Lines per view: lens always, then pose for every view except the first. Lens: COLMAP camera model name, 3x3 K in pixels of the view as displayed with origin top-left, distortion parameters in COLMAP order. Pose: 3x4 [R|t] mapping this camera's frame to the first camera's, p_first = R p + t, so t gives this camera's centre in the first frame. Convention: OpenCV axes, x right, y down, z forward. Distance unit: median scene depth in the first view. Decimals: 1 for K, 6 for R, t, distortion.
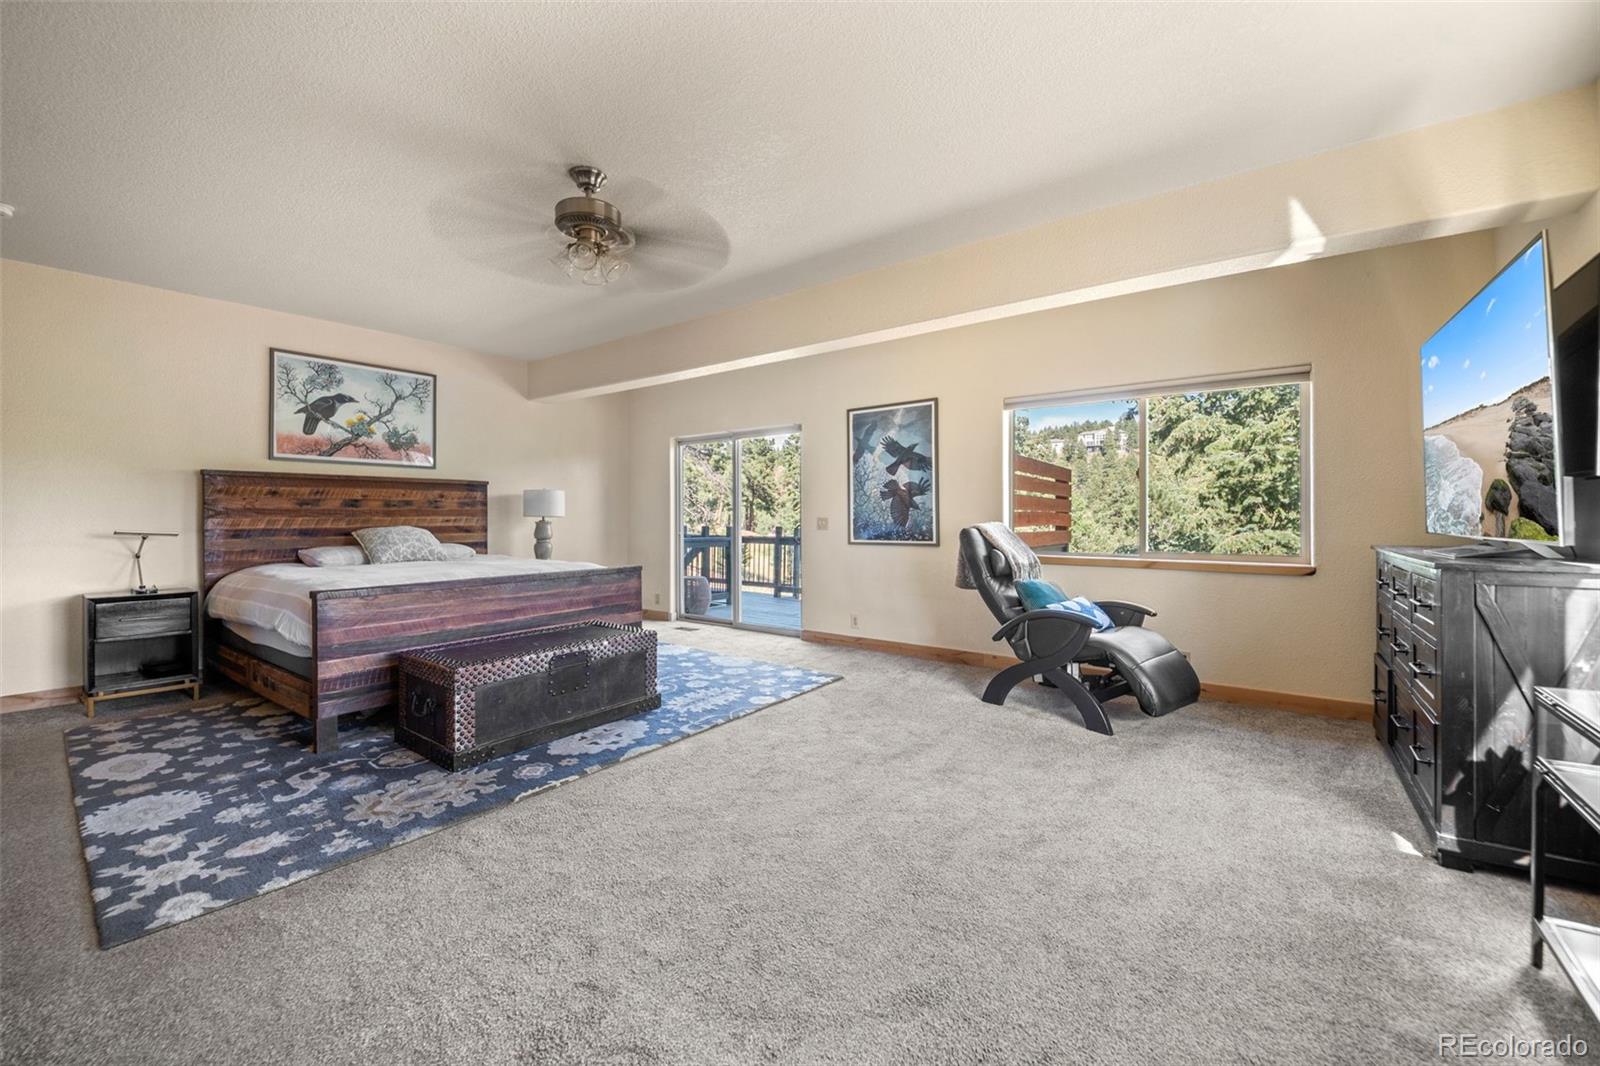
lens RADIAL K [[656.1, 0, 786.6], [0, 656.1, 527.4], [0, 0, 1]] dist [-0.000638, -0.000319]
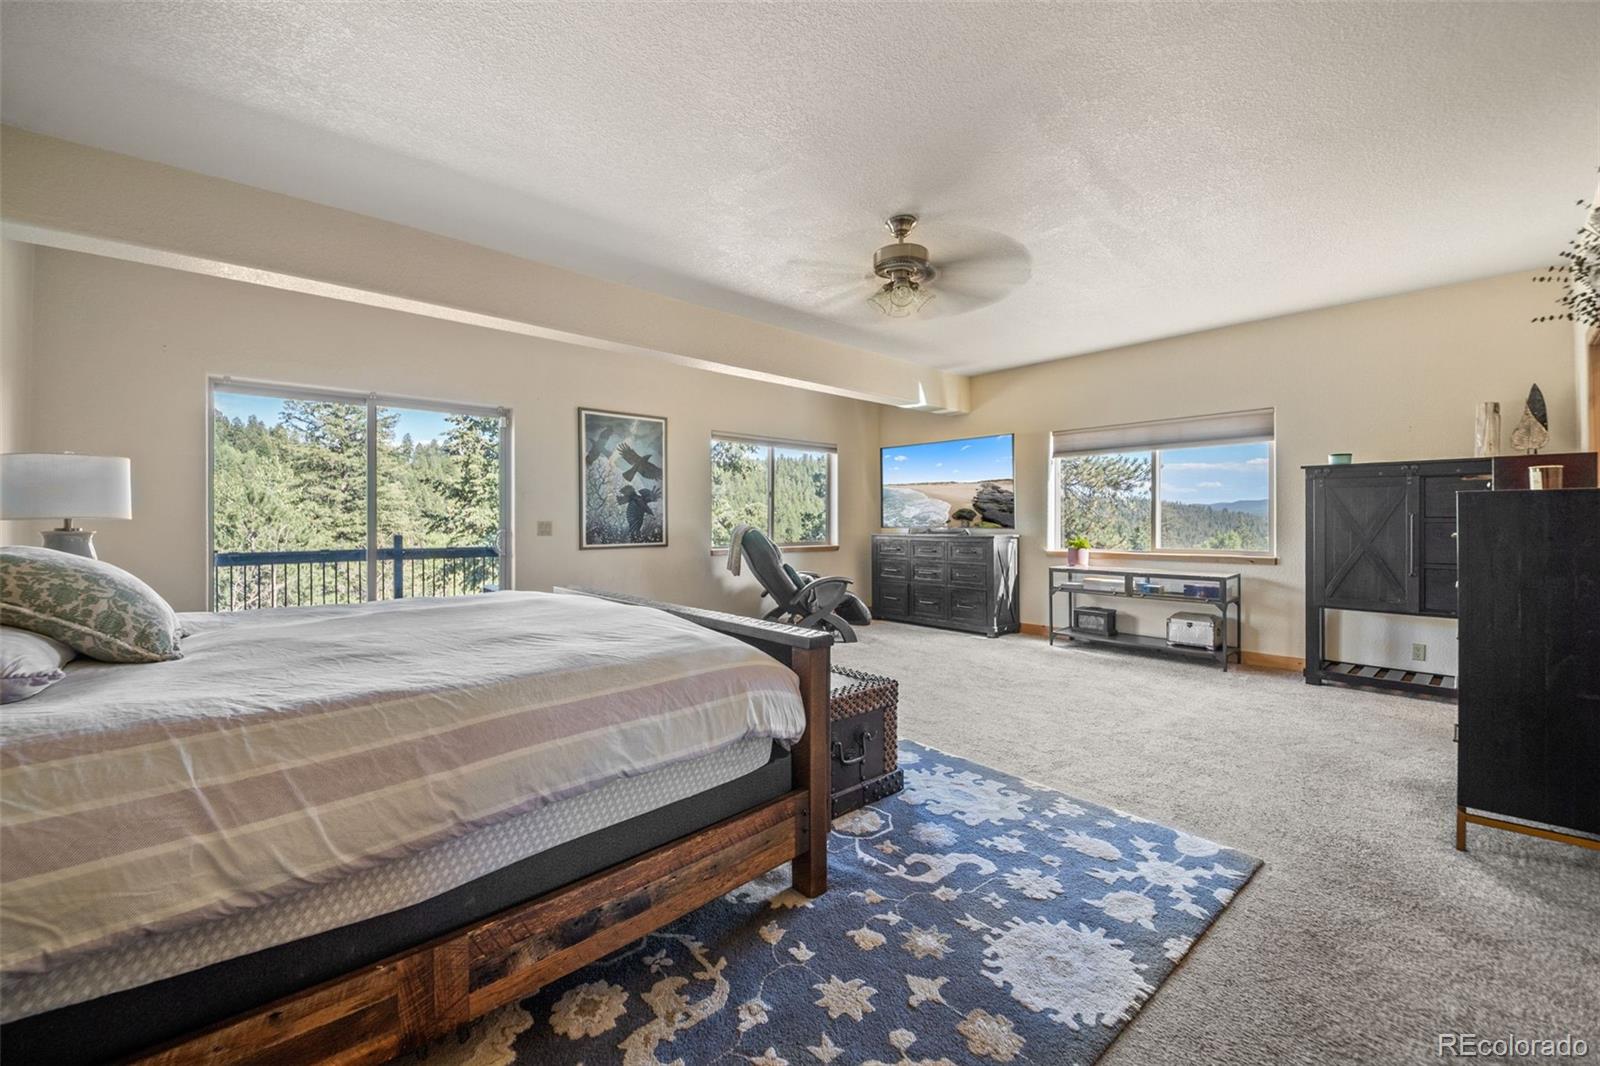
lens RADIAL K [[656.1, 0, 786.6], [0, 656.1, 527.4], [0, 0, 1]] dist [-0.000638, -0.000319]
pose [[0.146713, 0.001848, 0.989177, -1.465635], [0.025062, 0.999670, -0.005585, 0.011963], [-0.988862, 0.025610, 0.146619, 1.039072]]
